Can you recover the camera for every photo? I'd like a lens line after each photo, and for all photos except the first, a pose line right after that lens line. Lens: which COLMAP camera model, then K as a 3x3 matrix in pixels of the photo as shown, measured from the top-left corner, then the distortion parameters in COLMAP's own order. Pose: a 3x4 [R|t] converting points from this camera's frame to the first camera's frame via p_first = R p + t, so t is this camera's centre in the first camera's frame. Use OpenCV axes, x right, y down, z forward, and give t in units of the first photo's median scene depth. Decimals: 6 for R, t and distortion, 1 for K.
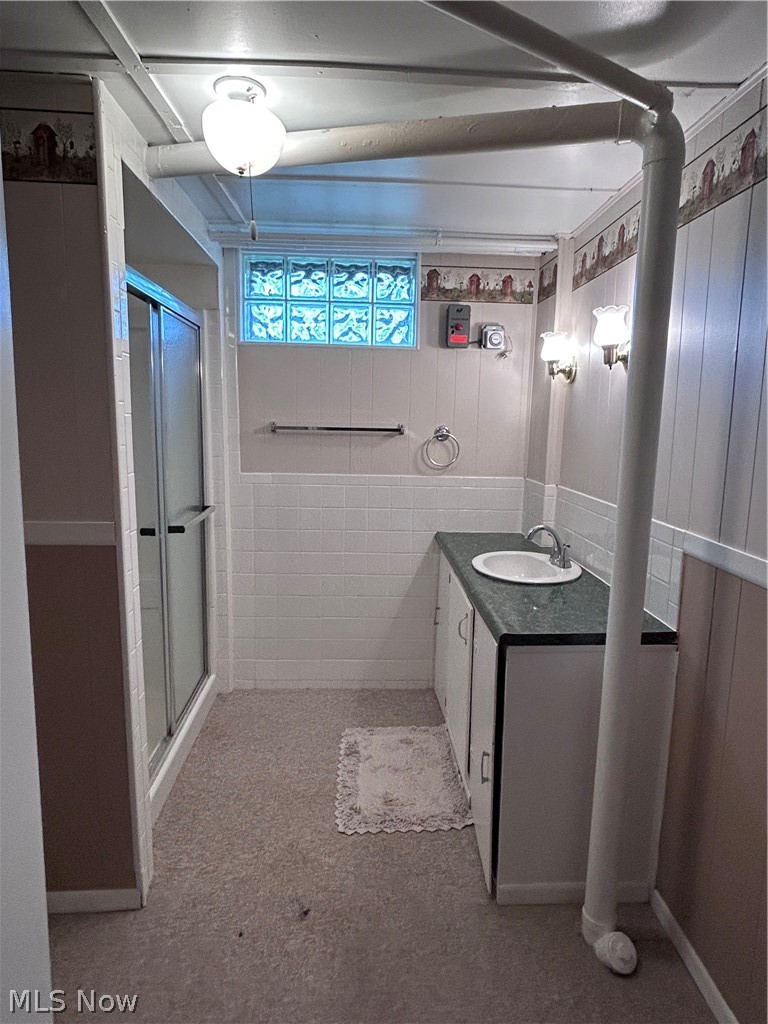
lens RADIAL K [[609.3, 0, 382.5], [0, 609.3, 510.0], [0, 0, 1]] dist [-0.003400, -0.000030]
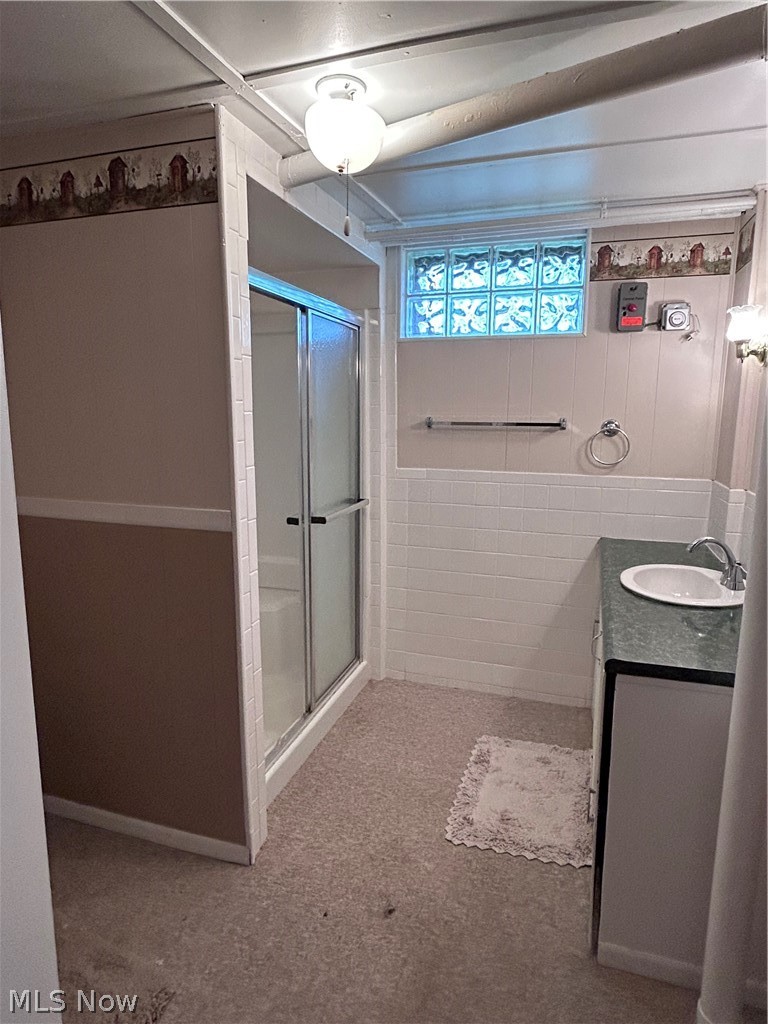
lens RADIAL K [[609.3, 0, 382.9], [0, 609.3, 511.8], [0, 0, 1]] dist [-0.003400, -0.000030]
pose [[0.932805, 0.044945, -0.357569, 0.135906], [-0.041295, 0.998988, 0.017842, -0.005555], [0.358009, -0.001878, 0.933716, 0.048854]]
